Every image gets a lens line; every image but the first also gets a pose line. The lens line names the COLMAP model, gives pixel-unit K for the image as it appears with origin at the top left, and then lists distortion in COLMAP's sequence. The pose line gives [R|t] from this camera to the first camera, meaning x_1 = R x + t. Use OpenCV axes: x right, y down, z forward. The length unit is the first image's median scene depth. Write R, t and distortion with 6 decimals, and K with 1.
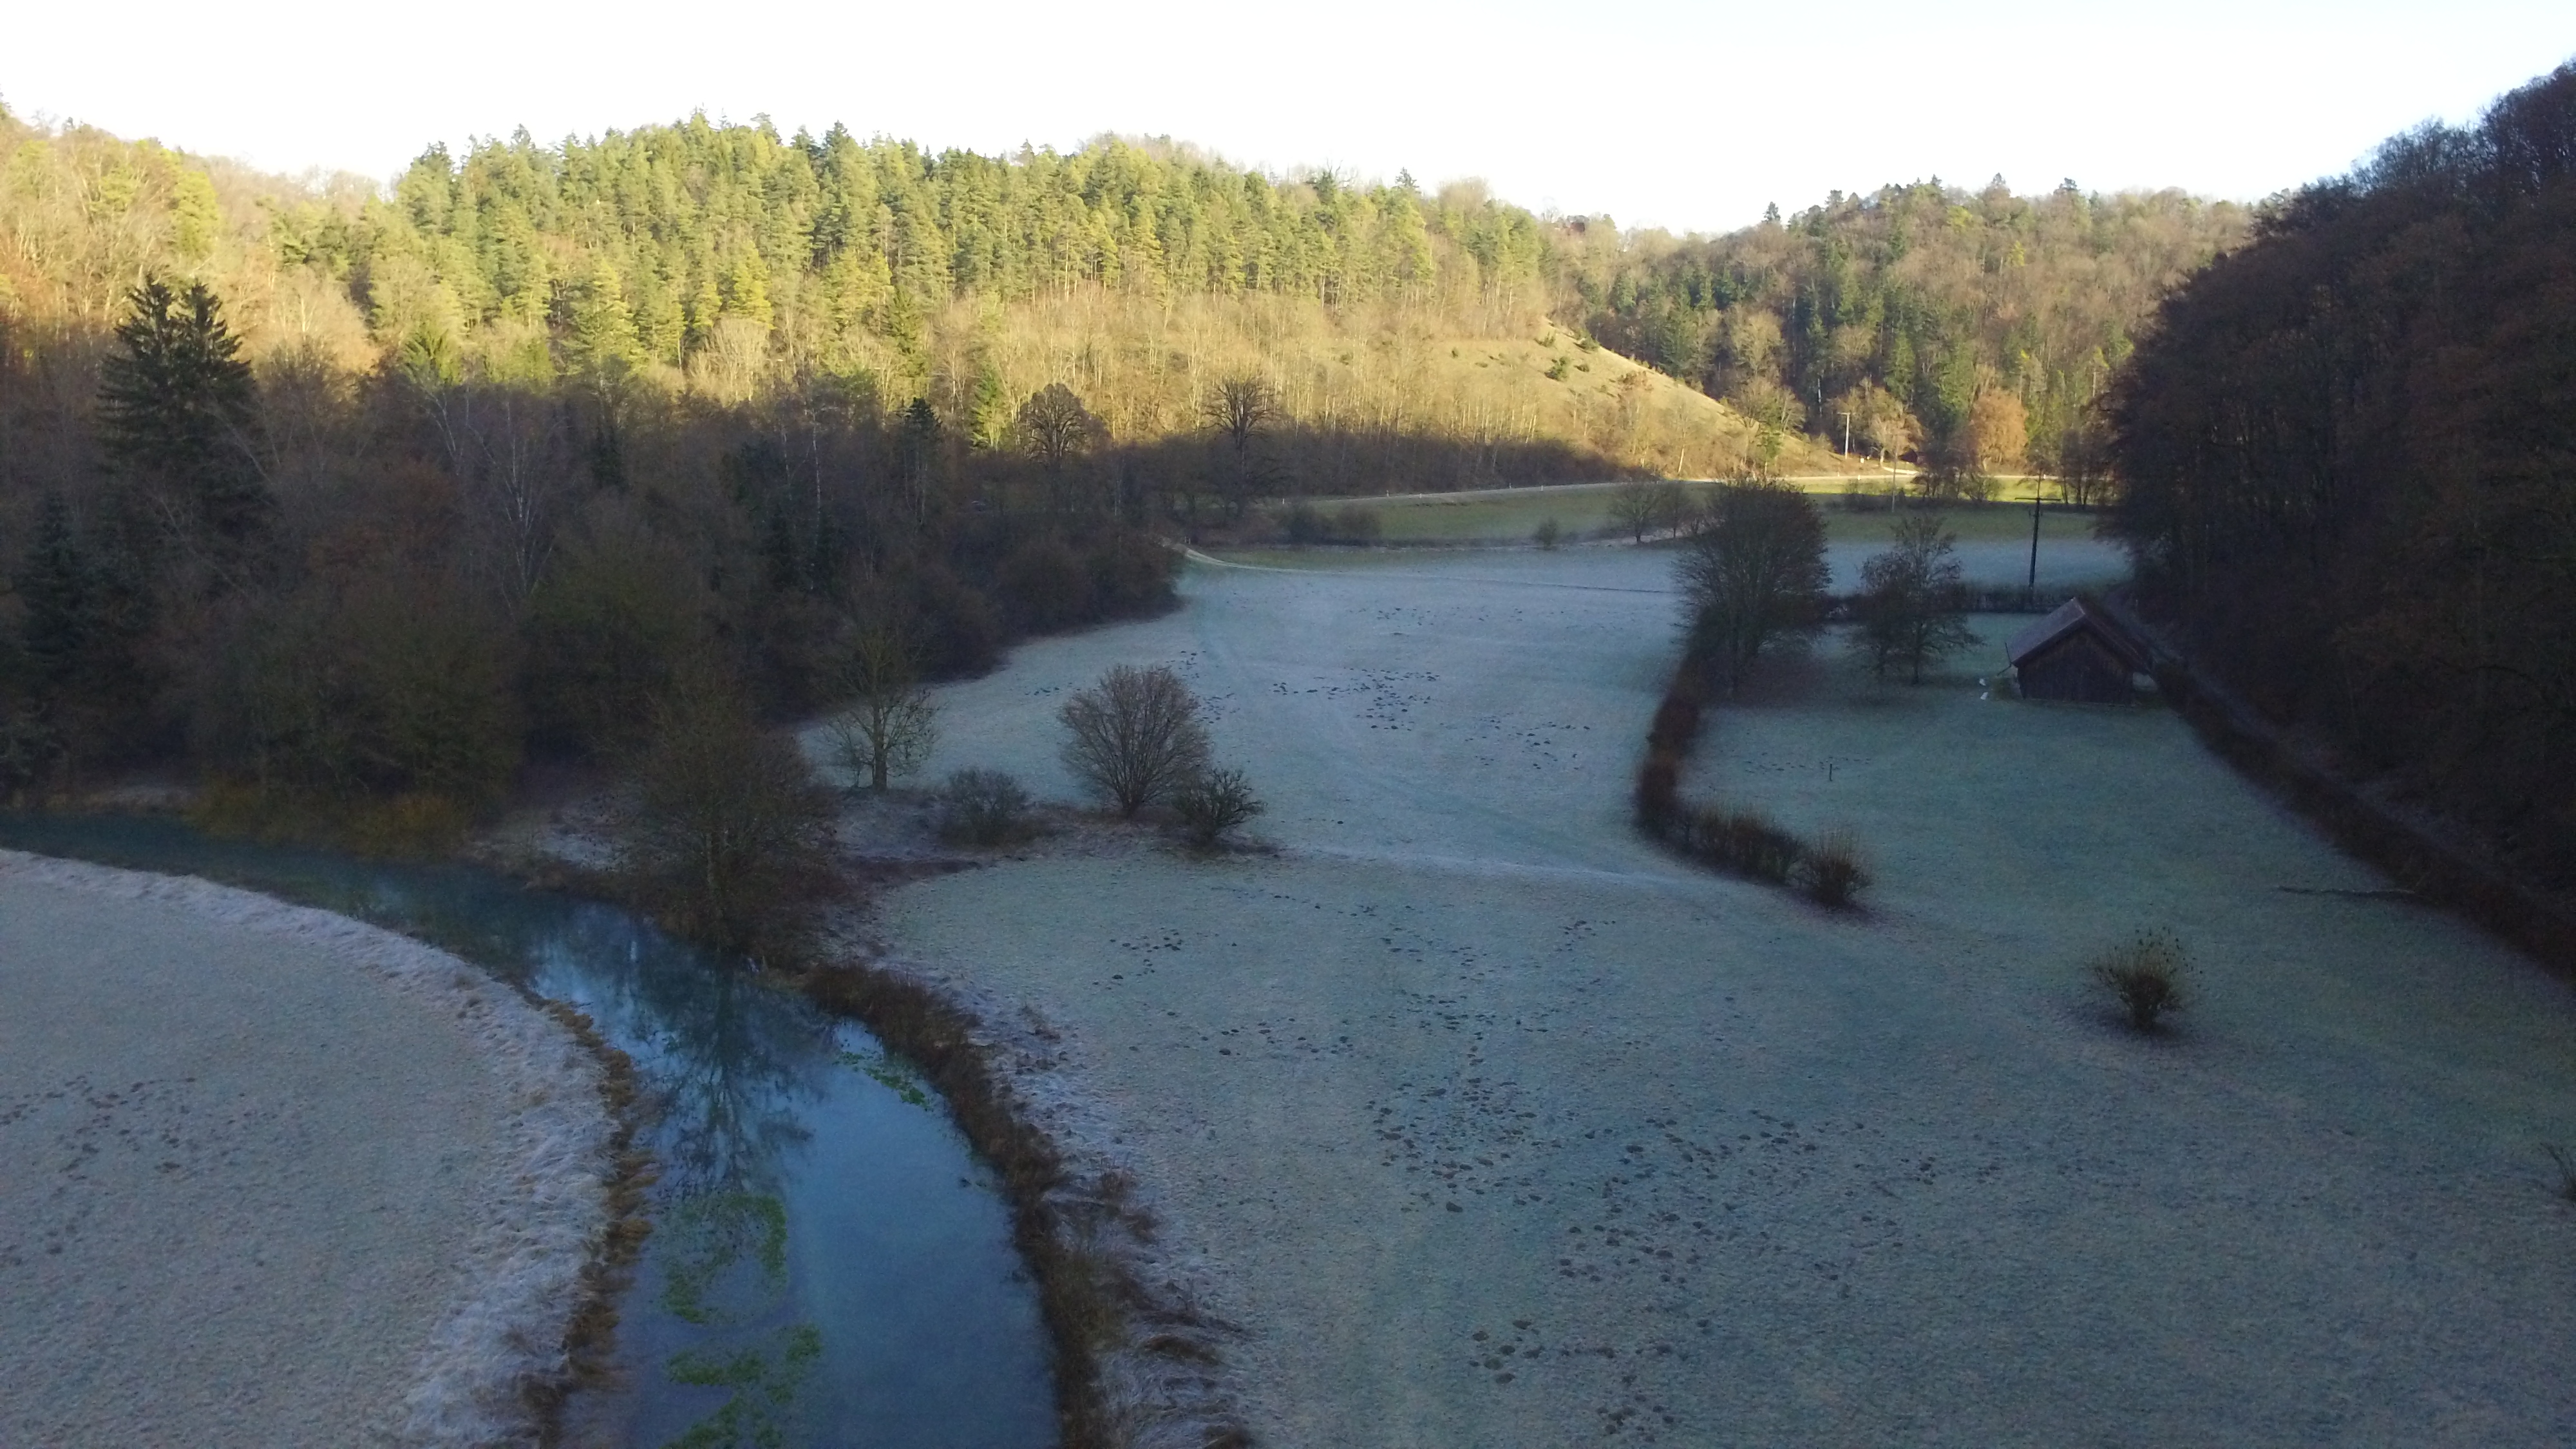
lens RADIAL K [[1742.8, 0, 1248.2], [0, 1742.8, 752.3], [0, 0, 1]] dist [-0.126379, 0.094287]
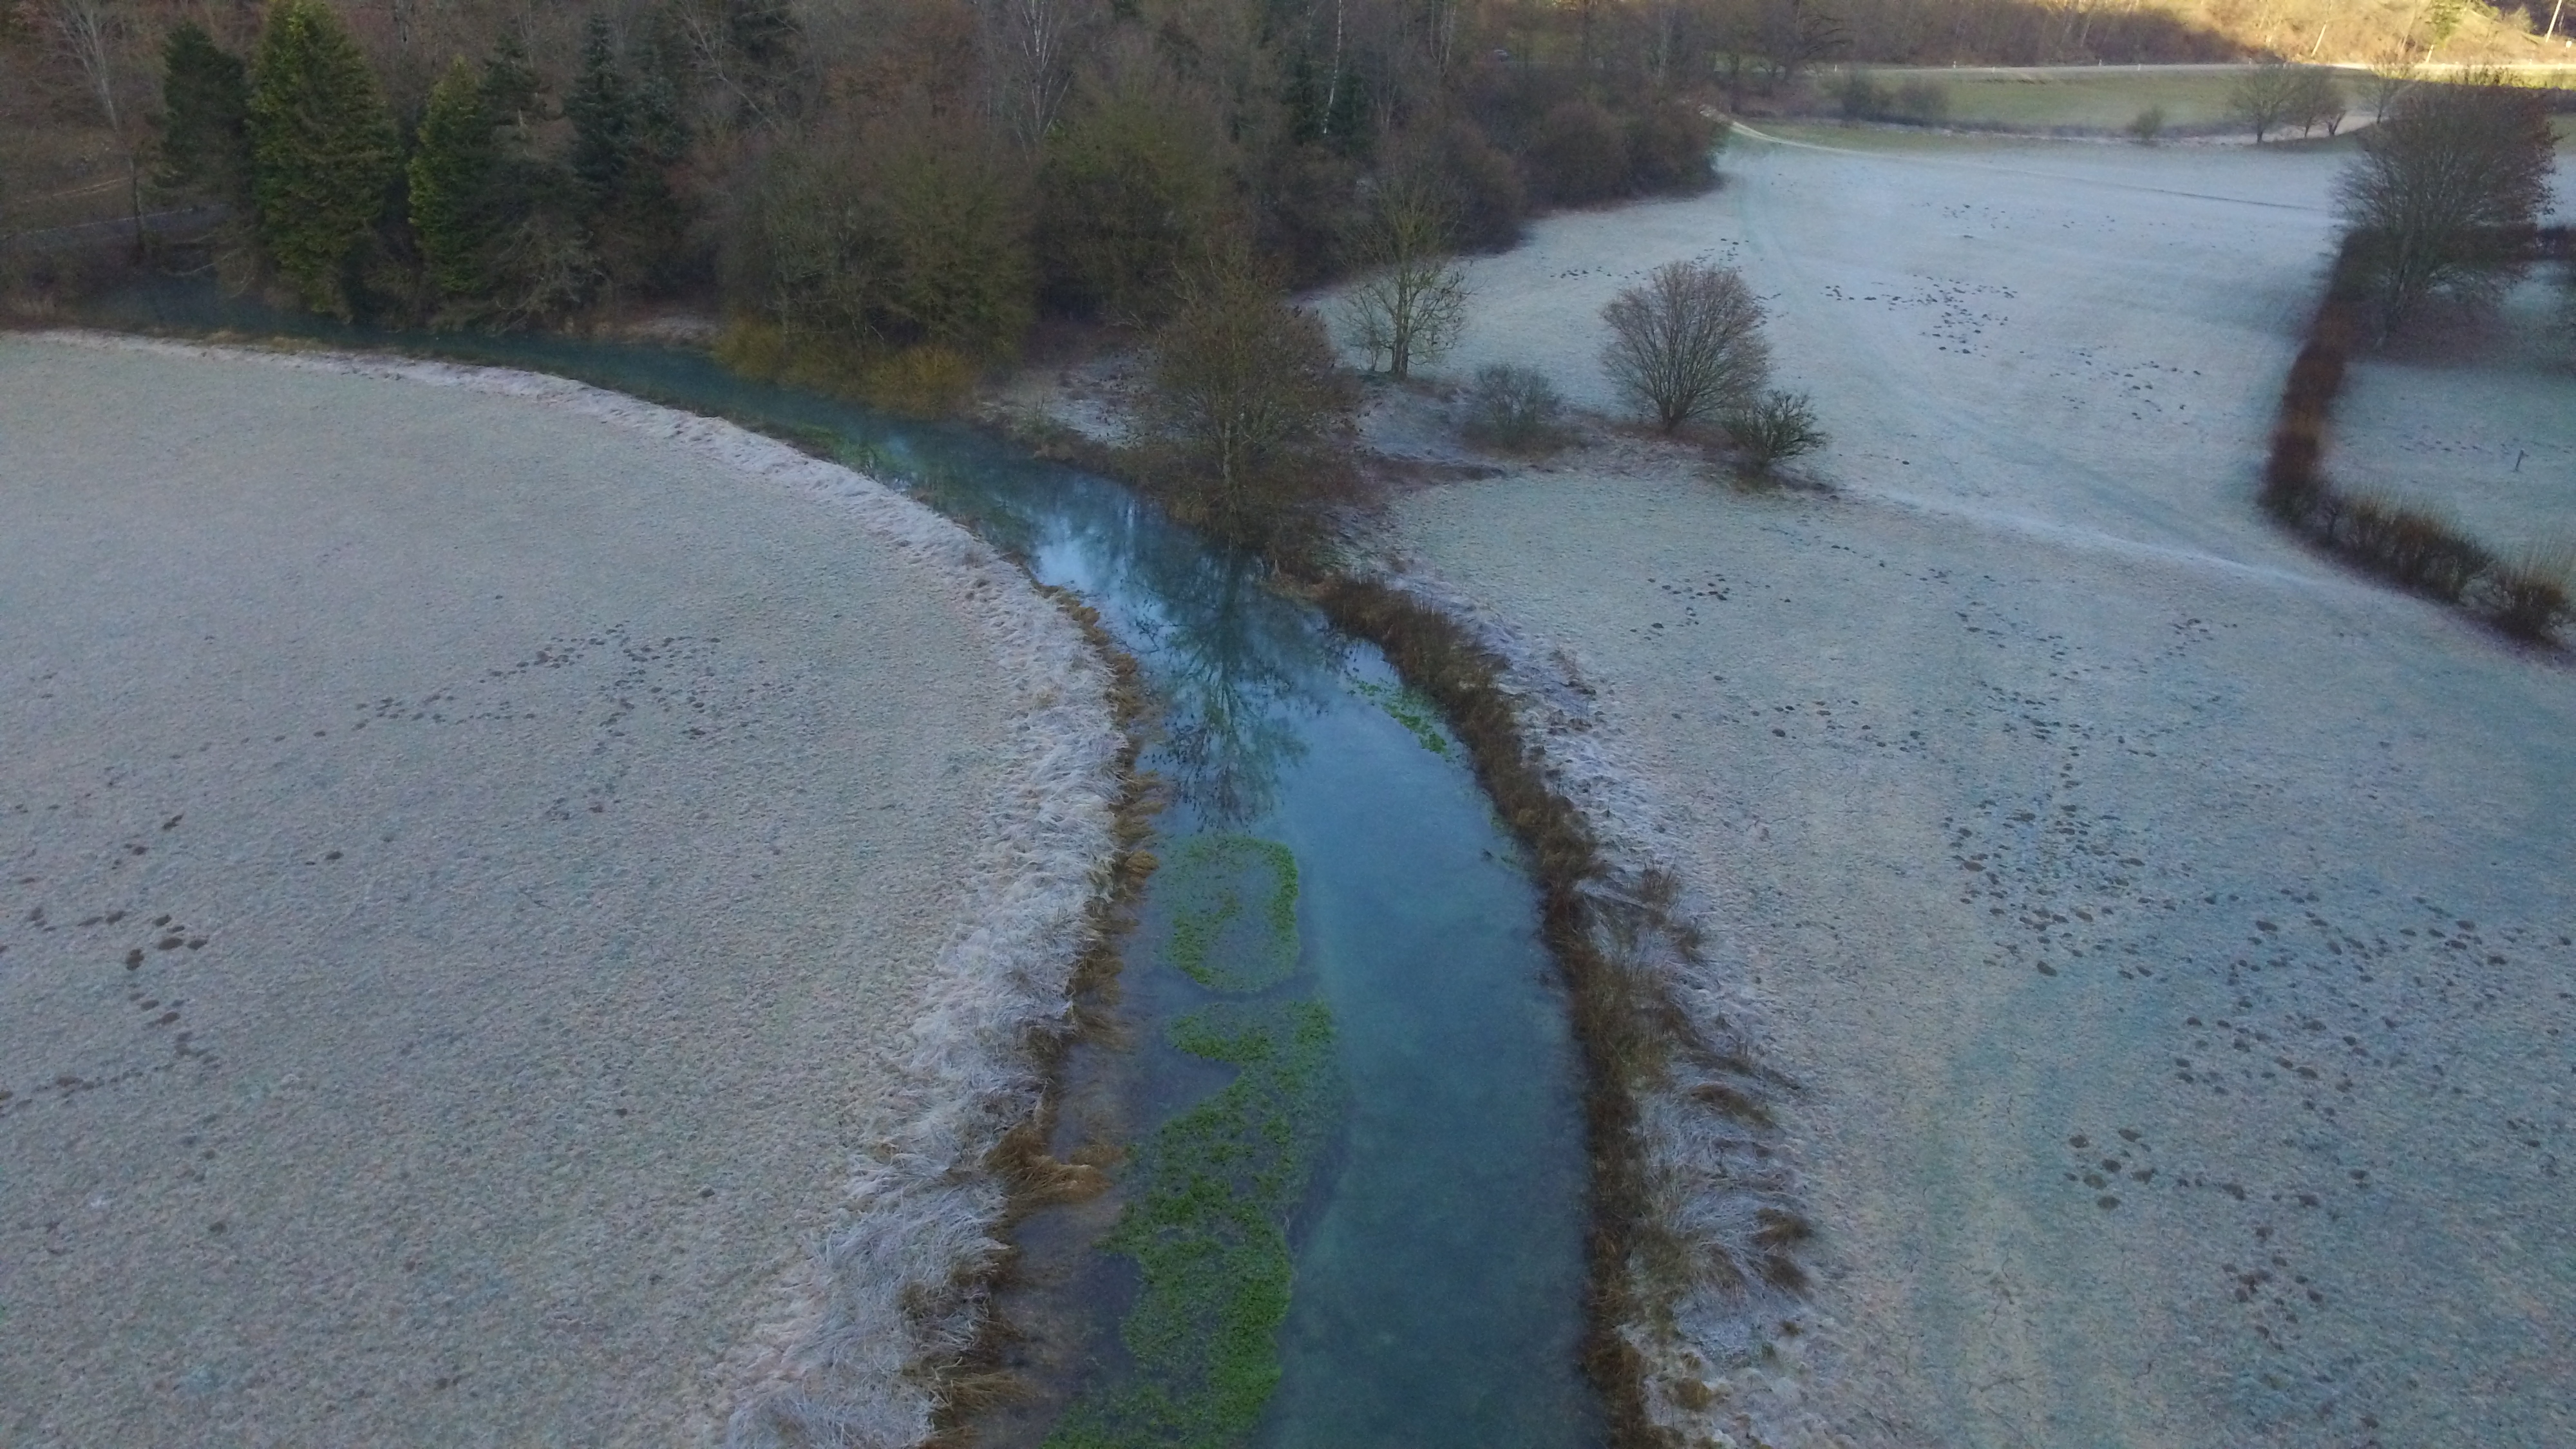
lens RADIAL K [[1742.8, 0, 1248.2], [0, 1742.8, 752.3], [0, 0, 1]] dist [-0.126379, 0.094287]
pose [[0.960749, 0.135121, -0.242288, -0.053842], [-0.071362, 0.964348, 0.254835, -0.021625], [0.268083, -0.227542, 0.936139, 0.087459]]
